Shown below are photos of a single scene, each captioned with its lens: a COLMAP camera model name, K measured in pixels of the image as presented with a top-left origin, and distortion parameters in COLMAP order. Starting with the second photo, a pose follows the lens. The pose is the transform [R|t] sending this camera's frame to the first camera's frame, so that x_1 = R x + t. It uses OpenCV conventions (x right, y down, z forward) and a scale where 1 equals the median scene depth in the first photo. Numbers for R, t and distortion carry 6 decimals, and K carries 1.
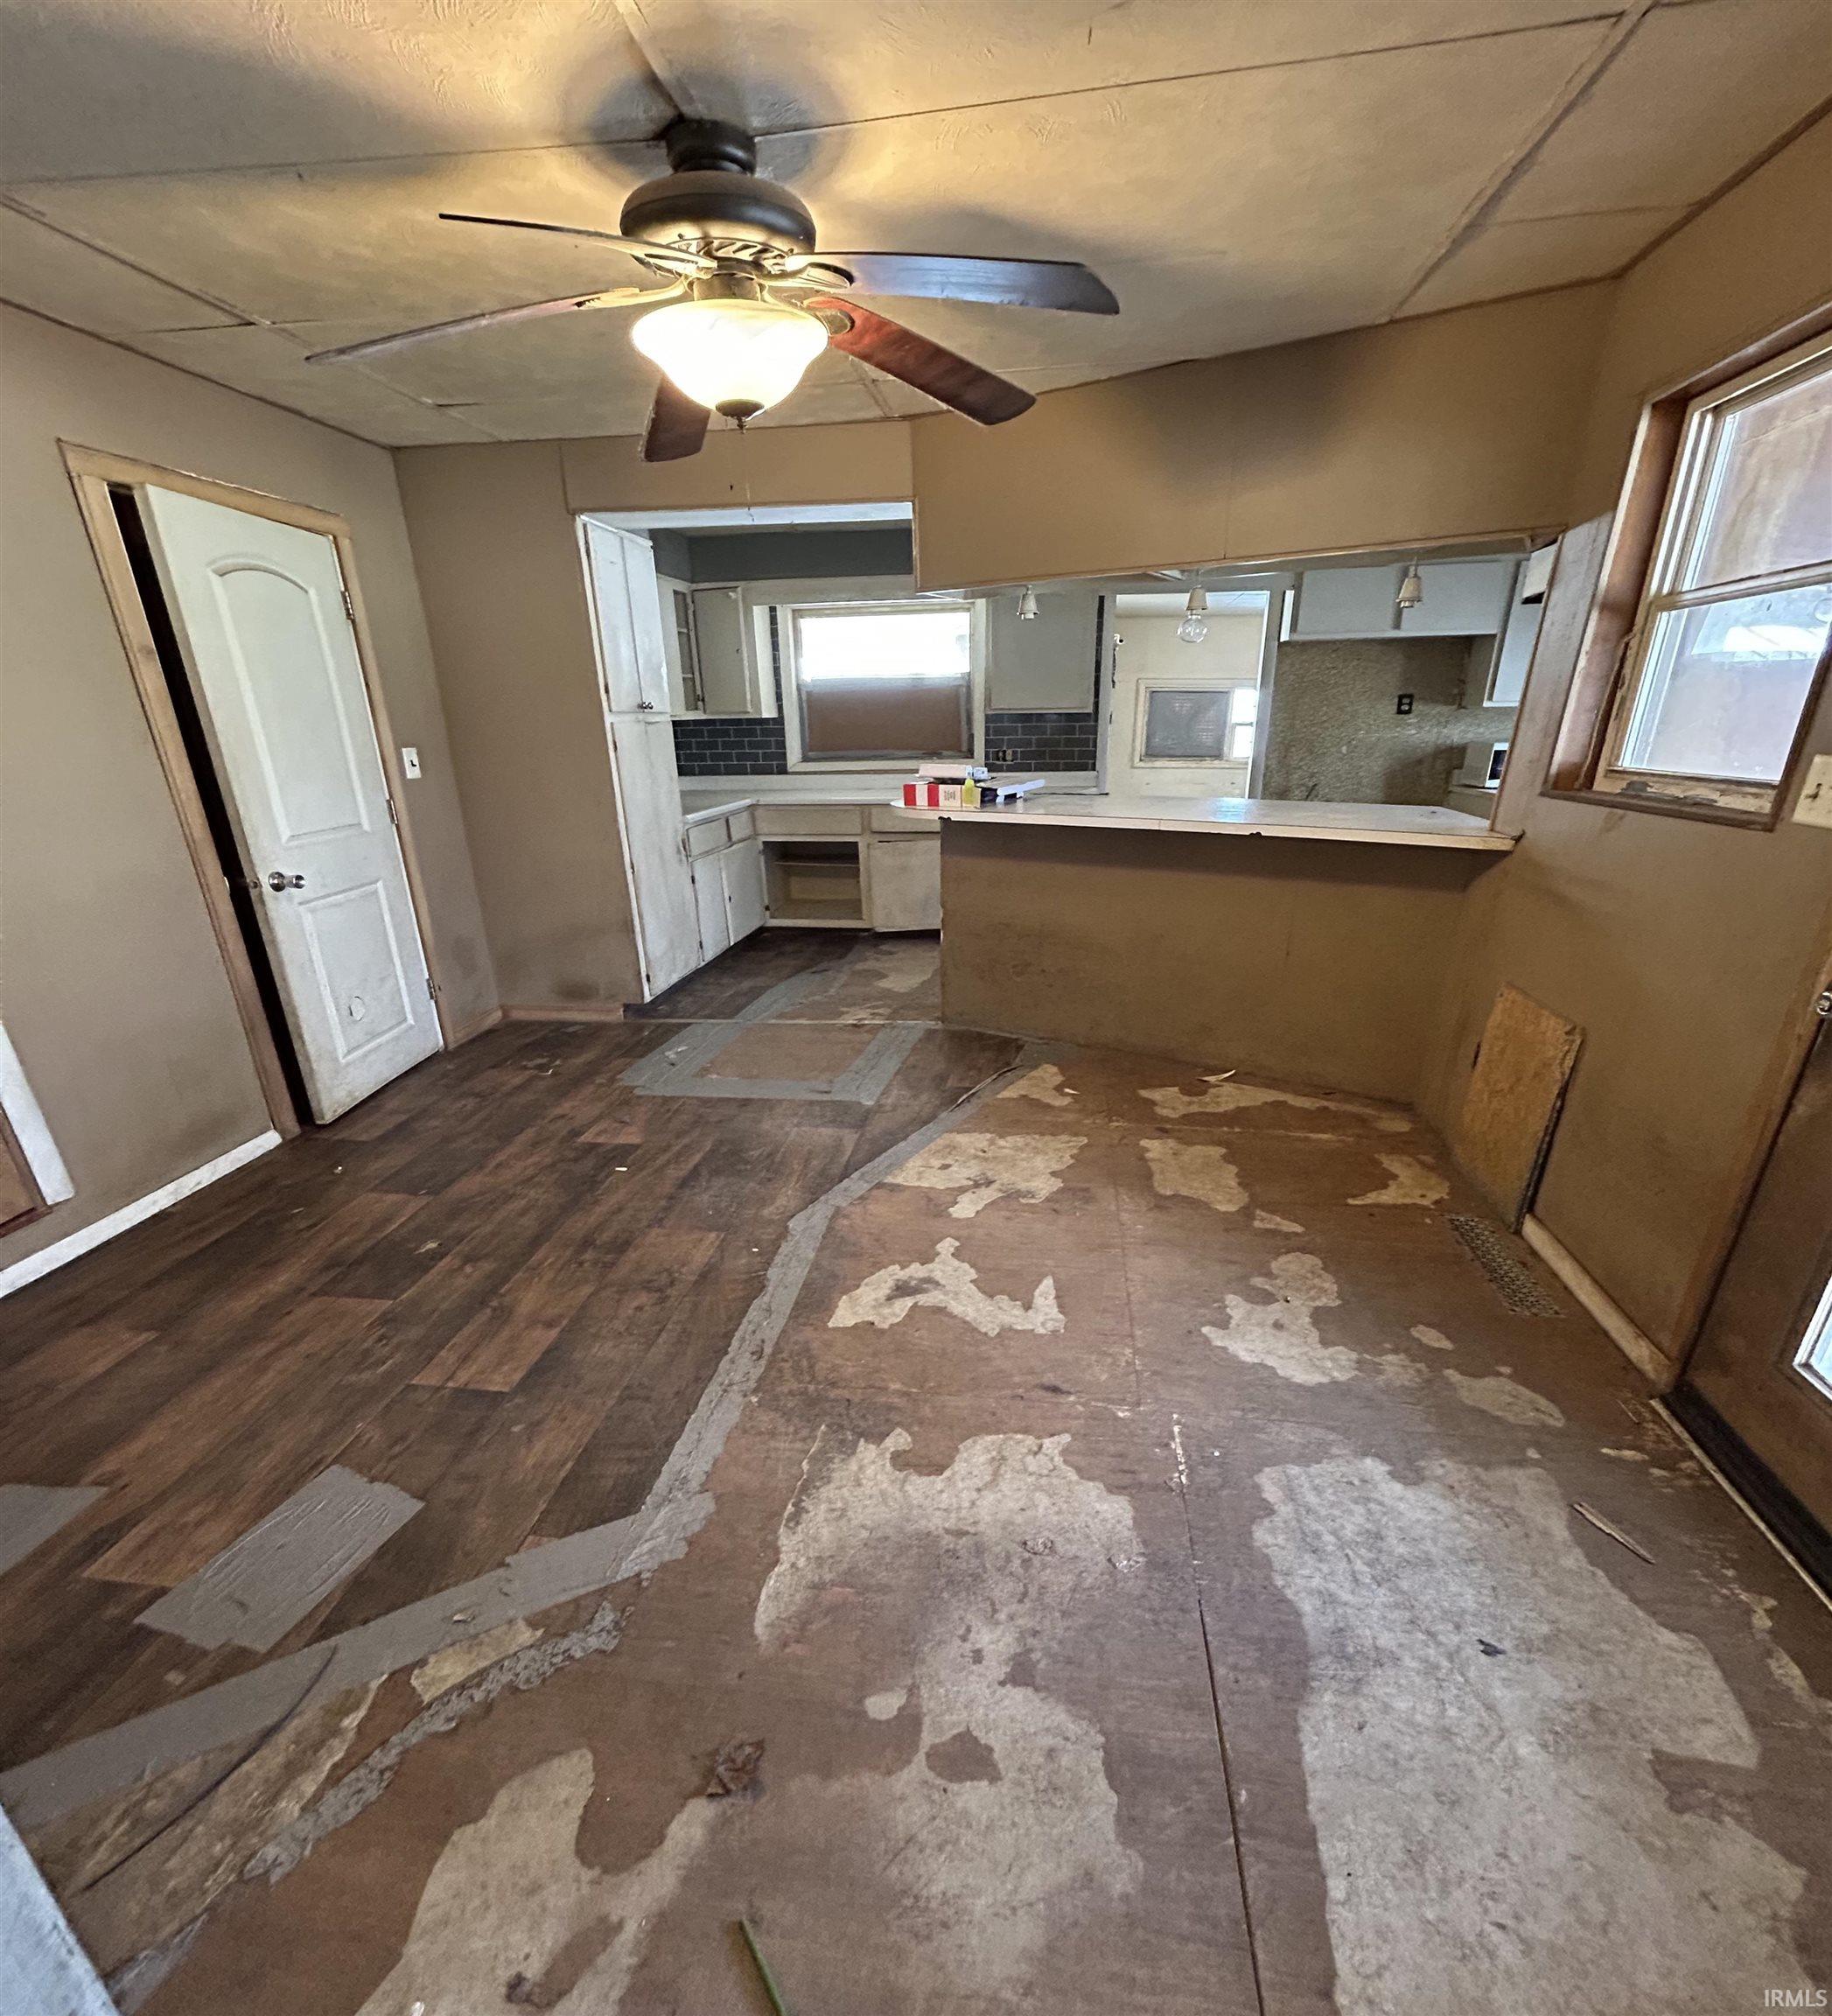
lens RADIAL K [[949.6, 0, 952.3], [0, 949.6, 1119.9], [0, 0, 1]] dist [-0.001396, -0.000361]
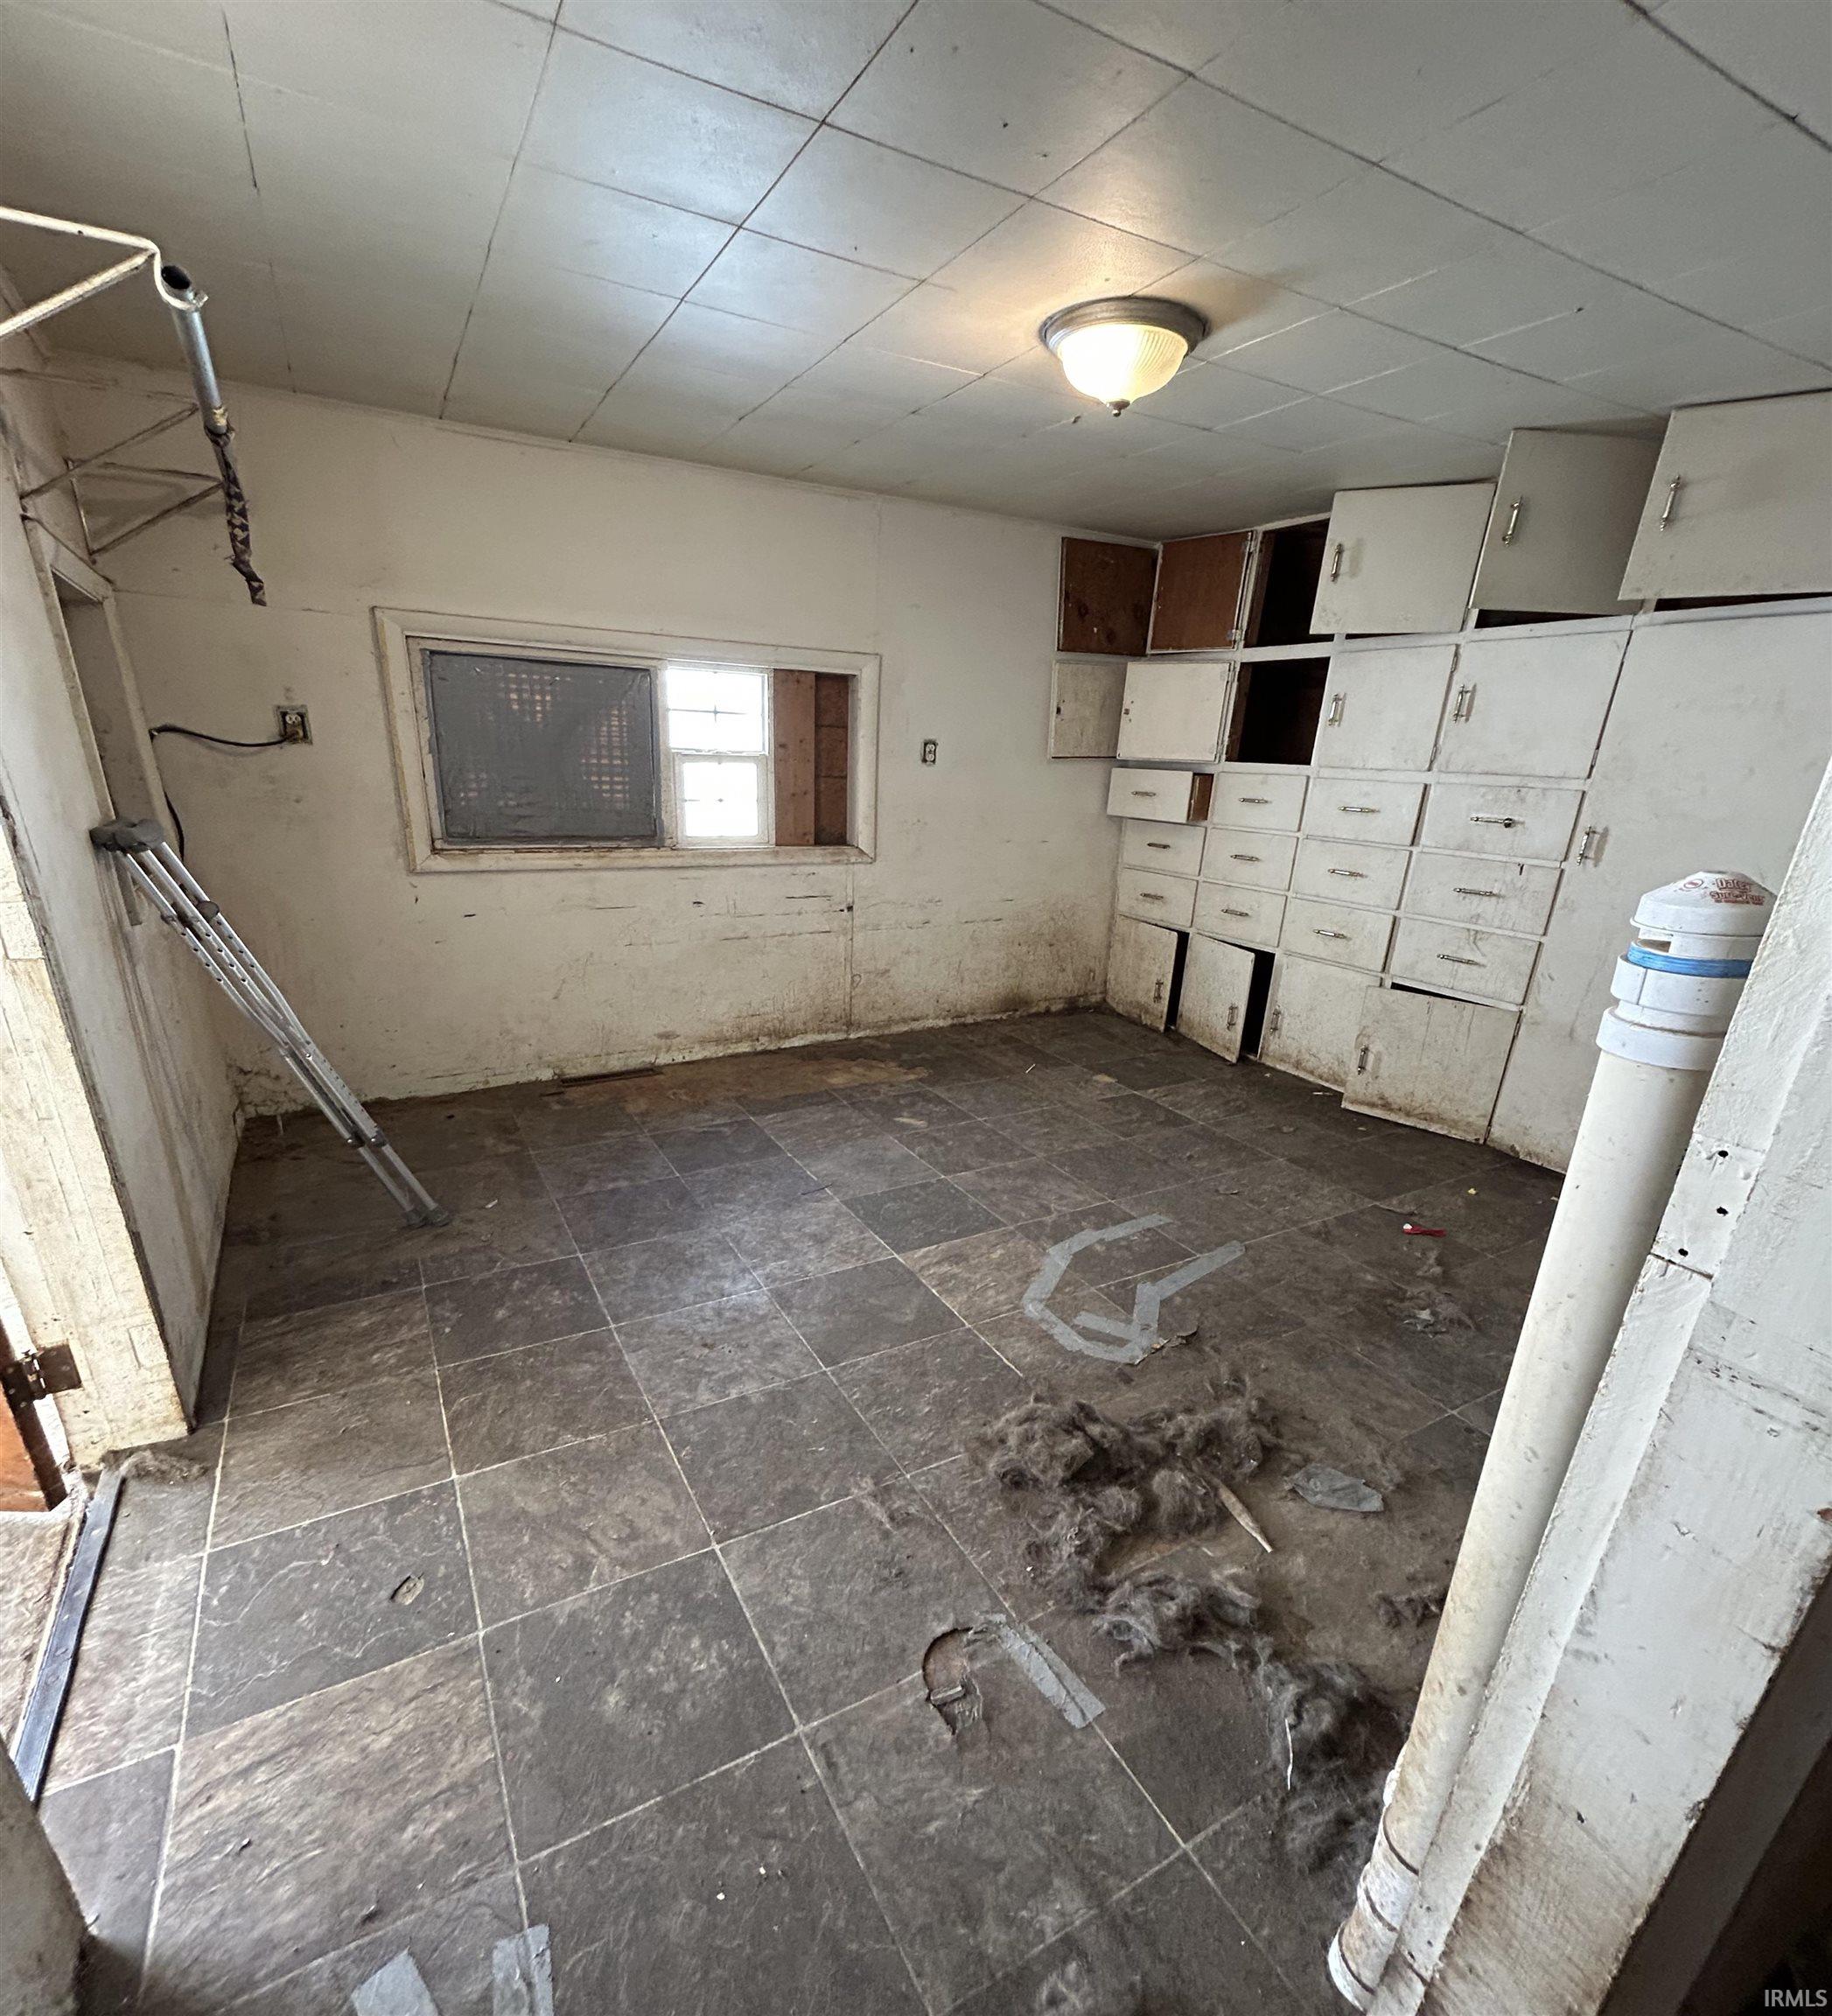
lens RADIAL K [[964.4, 0, 897.4], [0, 964.4, 1111.8], [0, 0, 1]] dist [-0.017714, -0.000728]
pose [[0.820856, -0.171078, 0.544911, 0.274199], [0.187745, 0.981888, 0.025450, -0.552199], [-0.539396, 0.081413, 0.838107, 1.310681]]
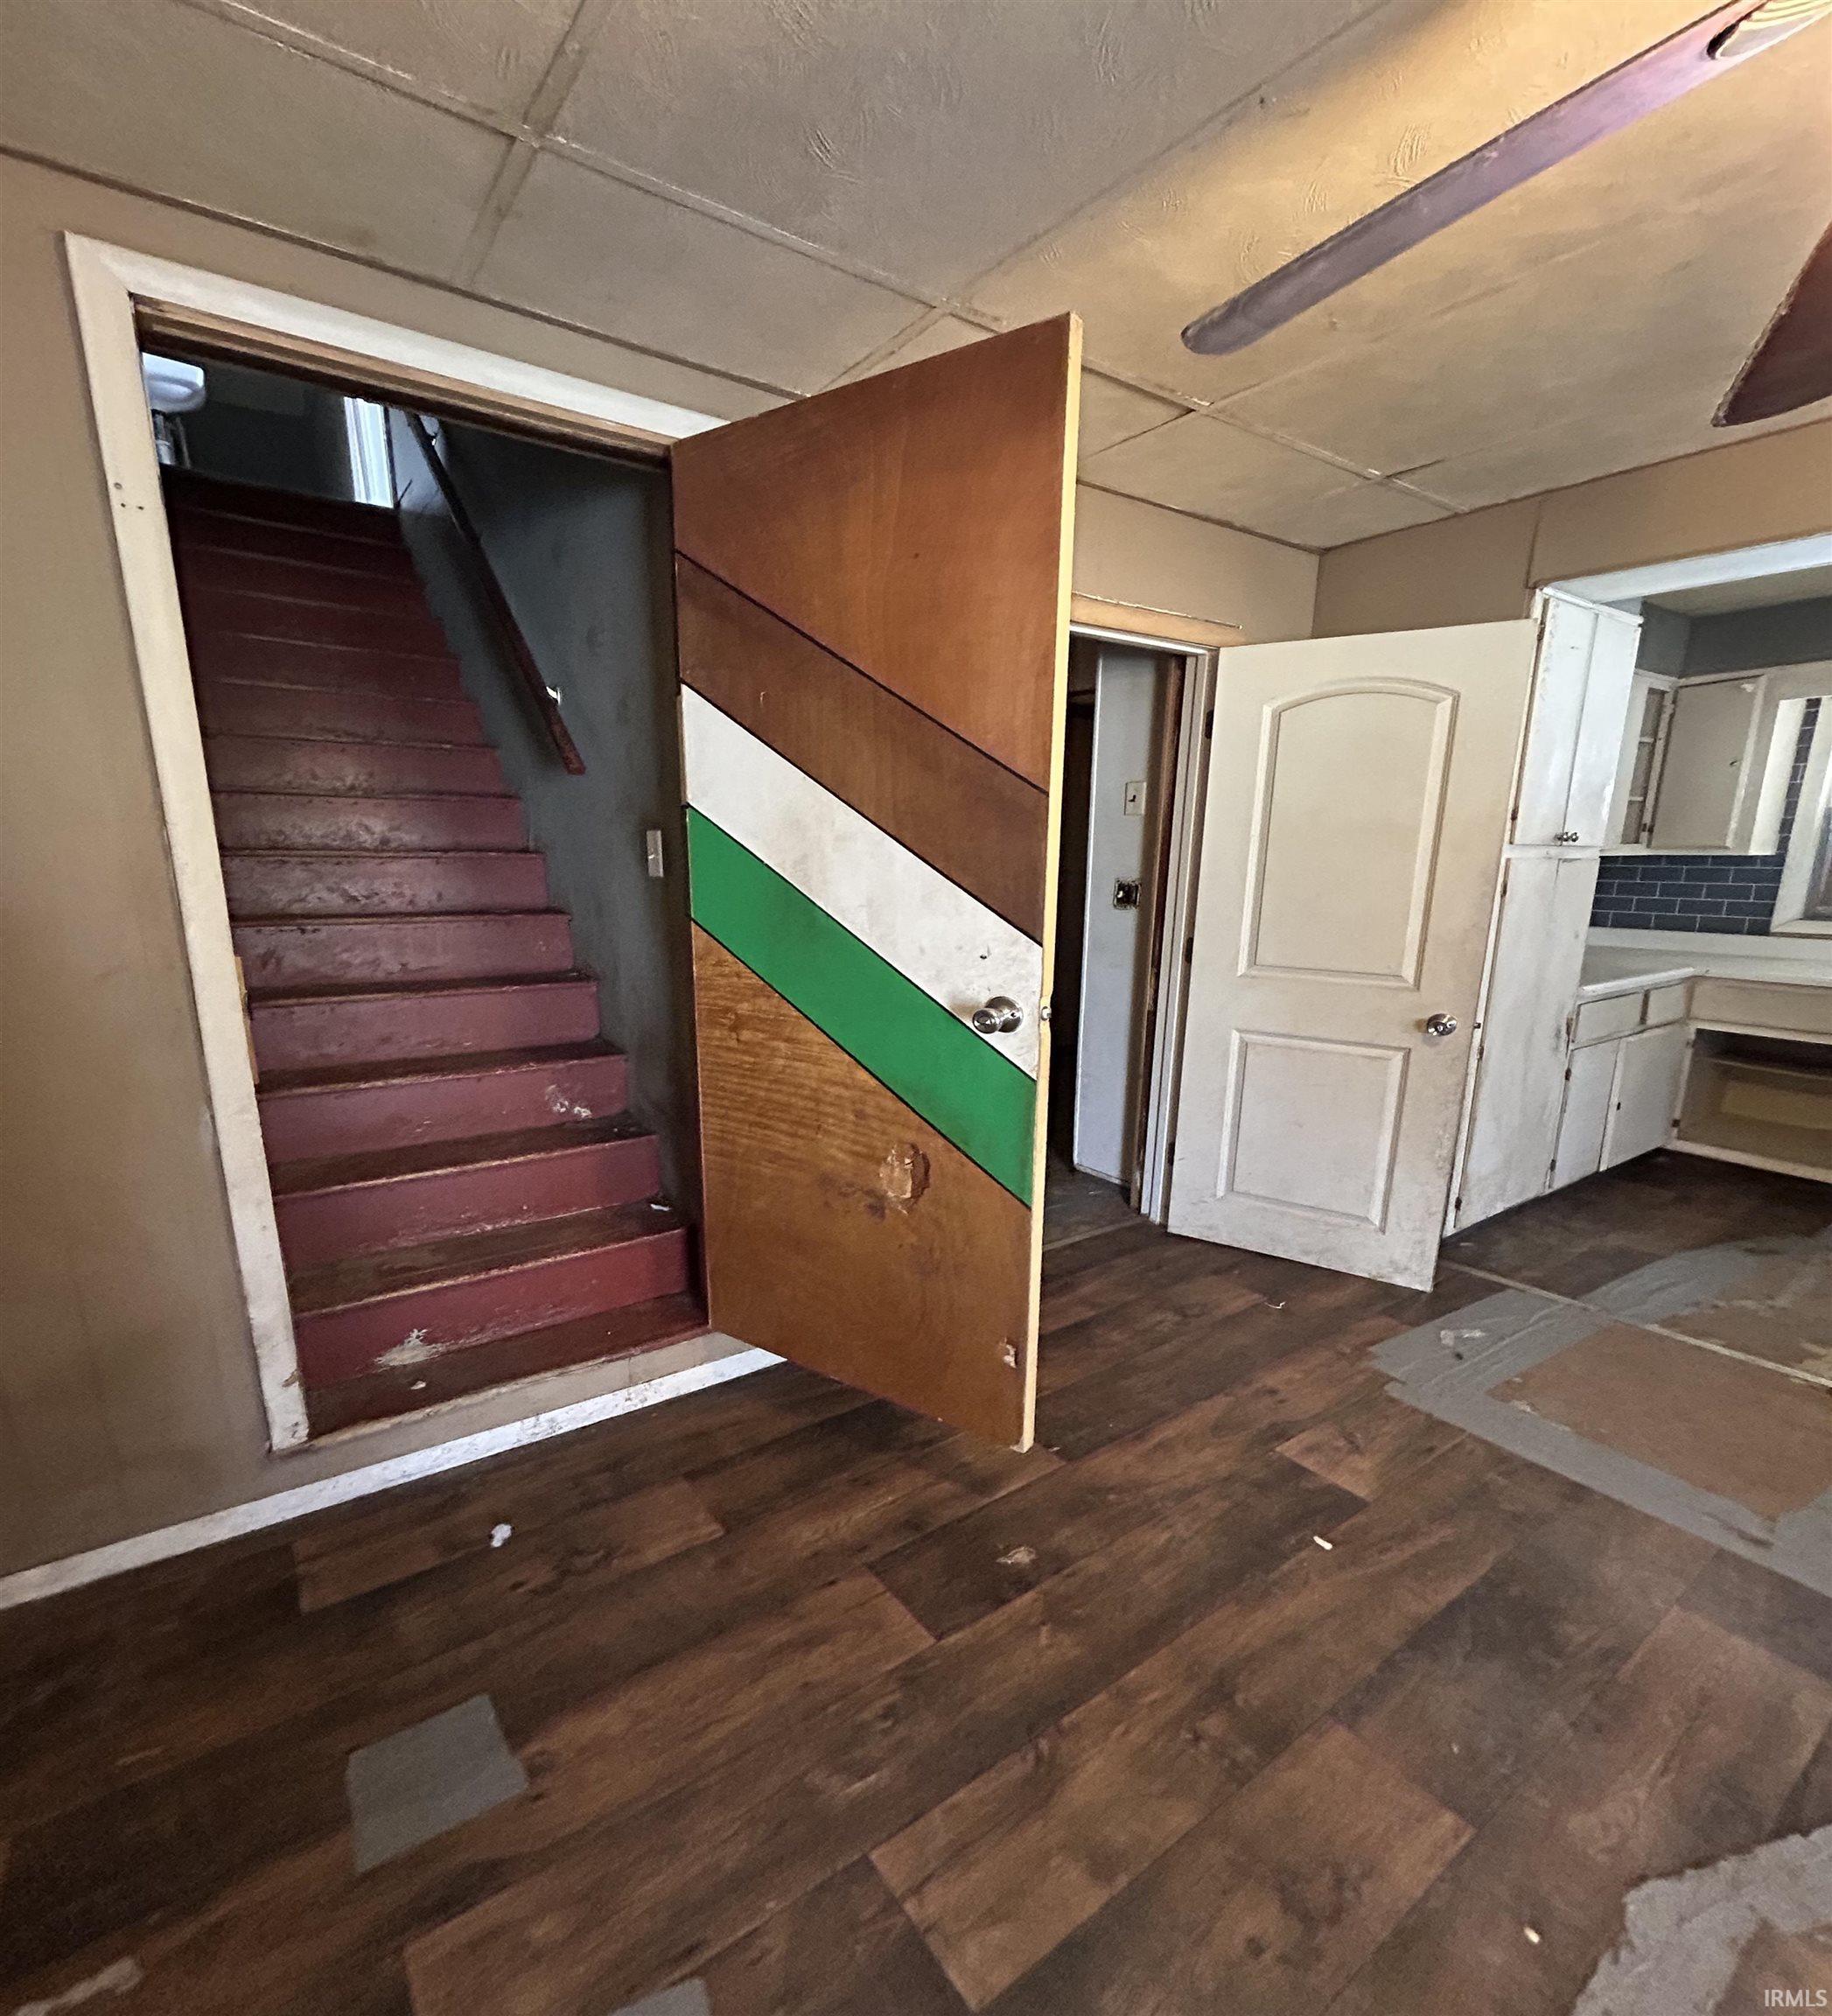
lens RADIAL K [[991.6, 0, 924.1], [0, 991.6, 1088.5], [0, 0, 1]] dist [0.002200, 0.000199]
pose [[0.673715, 0.192613, -0.713448, -0.076073], [-0.304378, 0.952066, -0.030393, -0.084180], [0.673395, 0.237634, 0.700049, 0.191642]]
